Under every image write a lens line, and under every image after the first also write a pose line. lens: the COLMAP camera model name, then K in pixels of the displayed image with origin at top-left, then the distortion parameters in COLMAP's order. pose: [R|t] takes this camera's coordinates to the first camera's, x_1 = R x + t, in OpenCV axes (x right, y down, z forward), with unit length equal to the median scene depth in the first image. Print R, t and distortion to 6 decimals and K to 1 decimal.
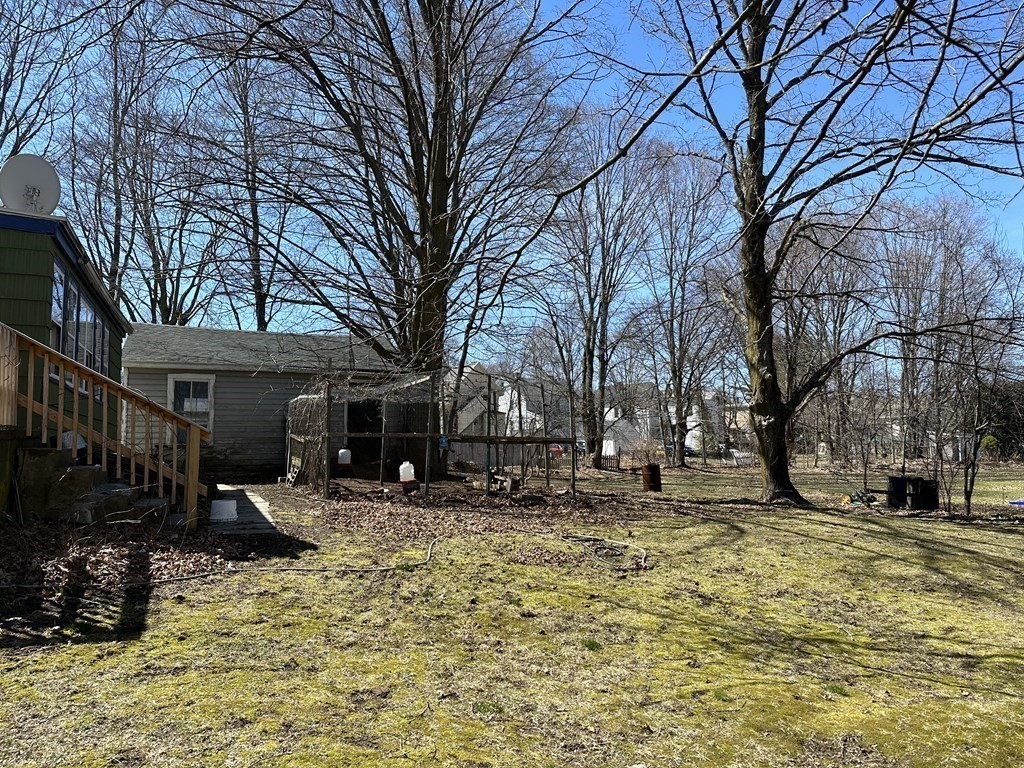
lens RADIAL K [[711.9, 0, 512.0], [0, 711.9, 384.0], [0, 0, 1]] dist [0.105738, -0.102495]
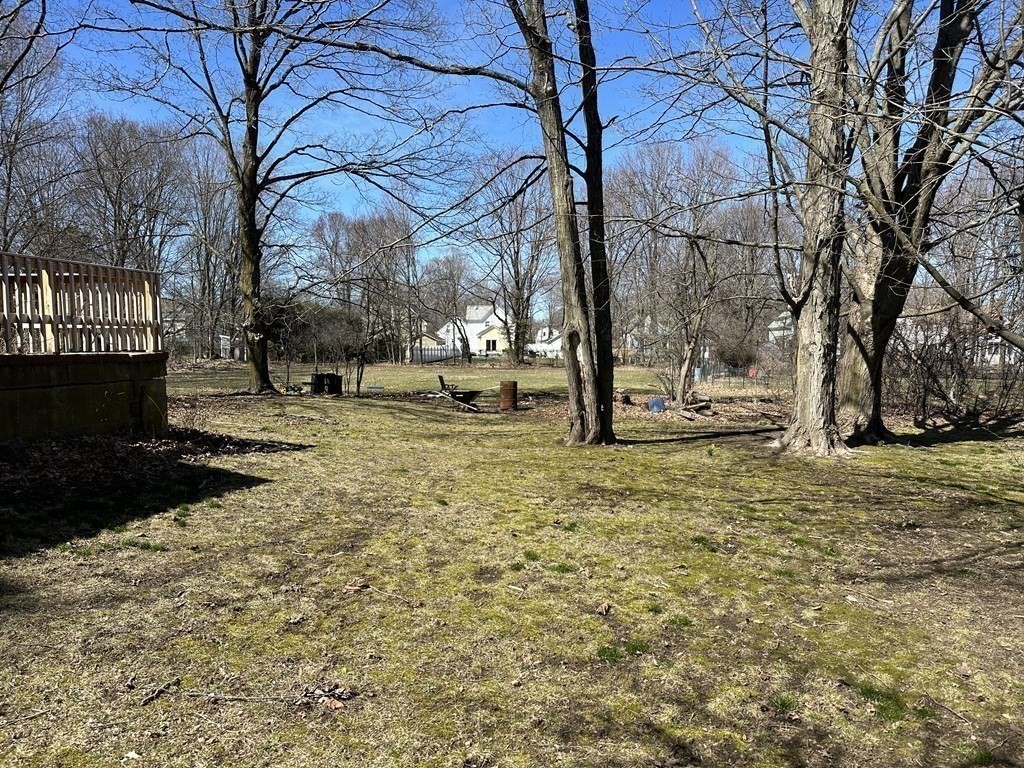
lens RADIAL K [[697.1, 0, 512.0], [0, 697.1, 384.0], [0, 0, 1]] dist [0.092564, -0.000015]
pose [[0.570688, -0.030122, 0.820615, -0.506913], [-0.084680, 0.991841, 0.095297, -0.031161], [-0.816789, -0.123874, 0.563480, -0.202709]]
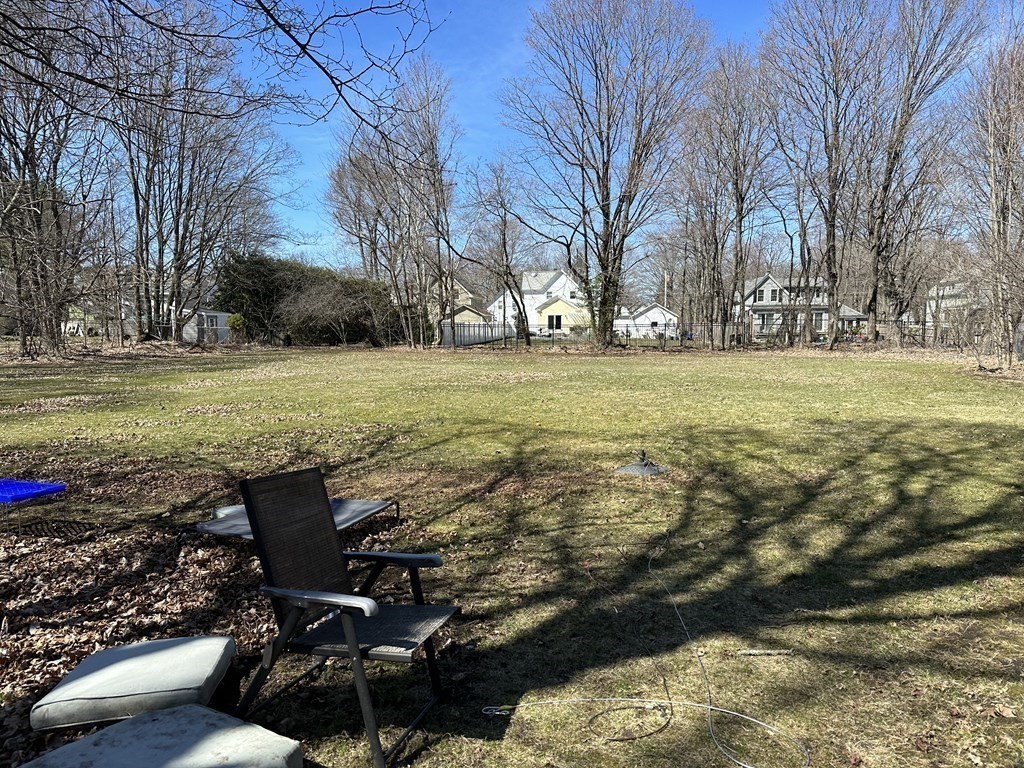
lens RADIAL K [[711.9, 0, 512.0], [0, 711.9, 384.0], [0, 0, 1]] dist [0.105738, -0.102495]
pose [[0.634219, -0.050451, 0.771506, 0.721934], [-0.075072, 0.989135, 0.126396, 0.077291], [-0.769500, -0.138082, 0.623541, 0.775556]]
